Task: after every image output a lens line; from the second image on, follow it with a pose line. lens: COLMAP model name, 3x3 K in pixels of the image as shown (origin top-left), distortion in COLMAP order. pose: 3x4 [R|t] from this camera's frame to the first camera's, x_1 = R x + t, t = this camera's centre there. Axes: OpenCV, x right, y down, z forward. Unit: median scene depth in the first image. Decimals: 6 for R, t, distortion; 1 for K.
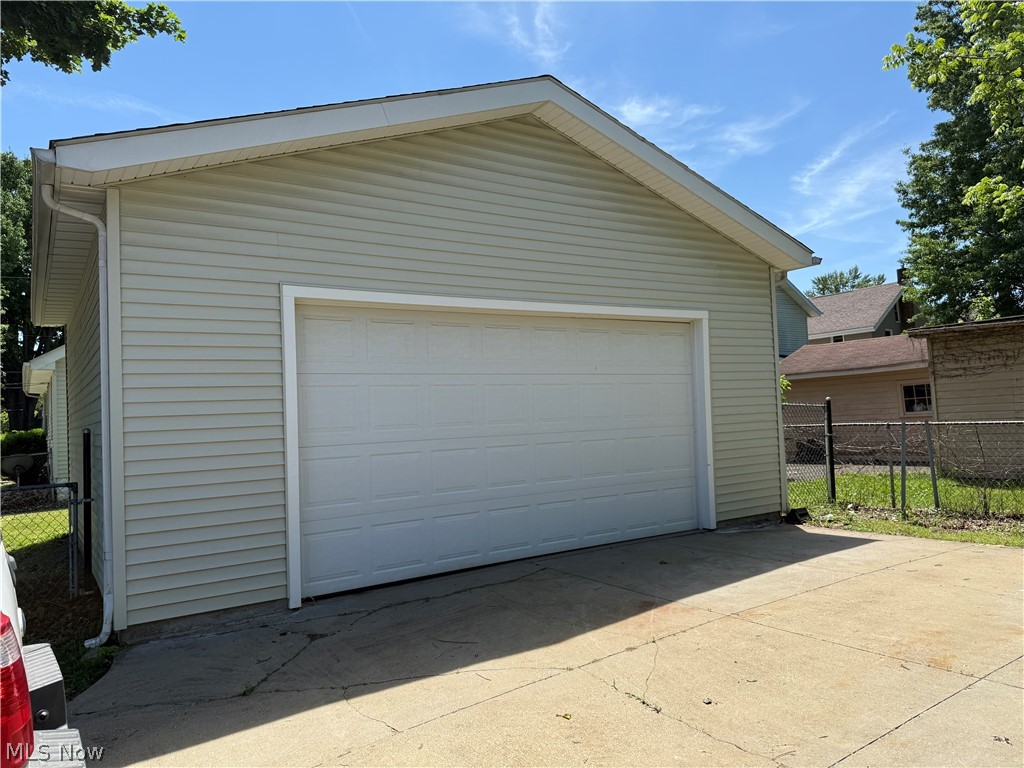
lens RADIAL K [[707.9, 0, 521.0], [0, 707.9, 381.2], [0, 0, 1]] dist [0.038703, -0.042054]
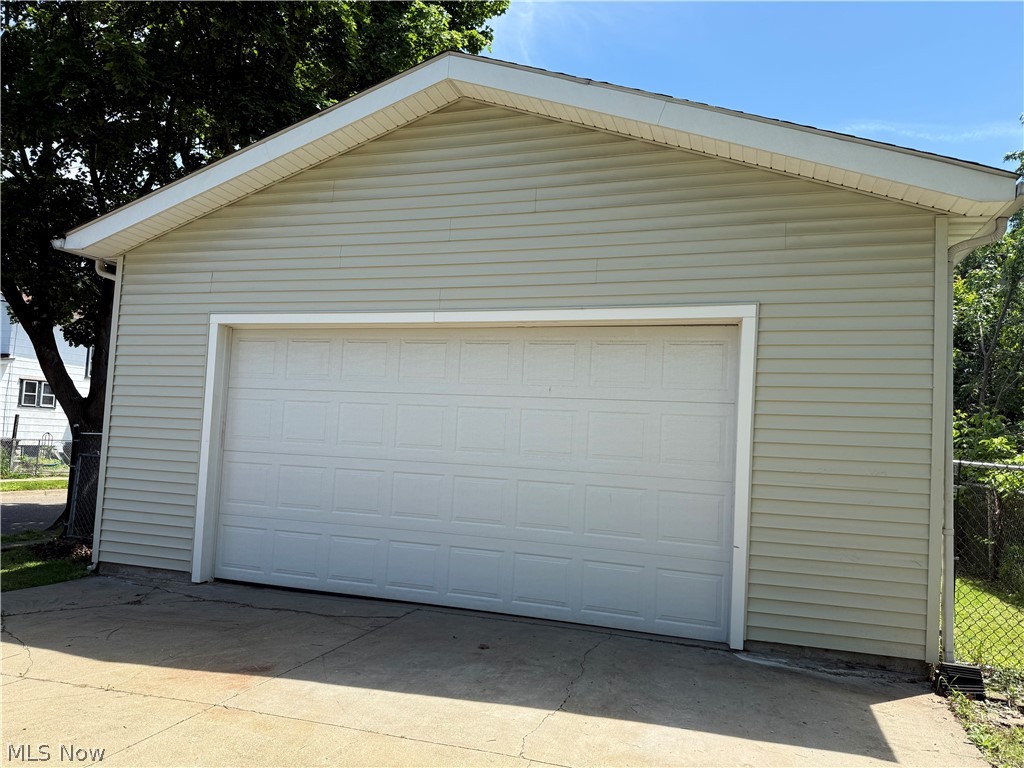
lens RADIAL K [[707.9, 0, 523.0], [0, 707.9, 389.0], [0, 0, 1]] dist [0.038703, -0.042054]
pose [[0.622274, 0.011259, -0.782719, 0.846056], [-0.037728, 0.999166, -0.015622, -0.007744], [0.781890, 0.039251, 0.622180, 0.595659]]
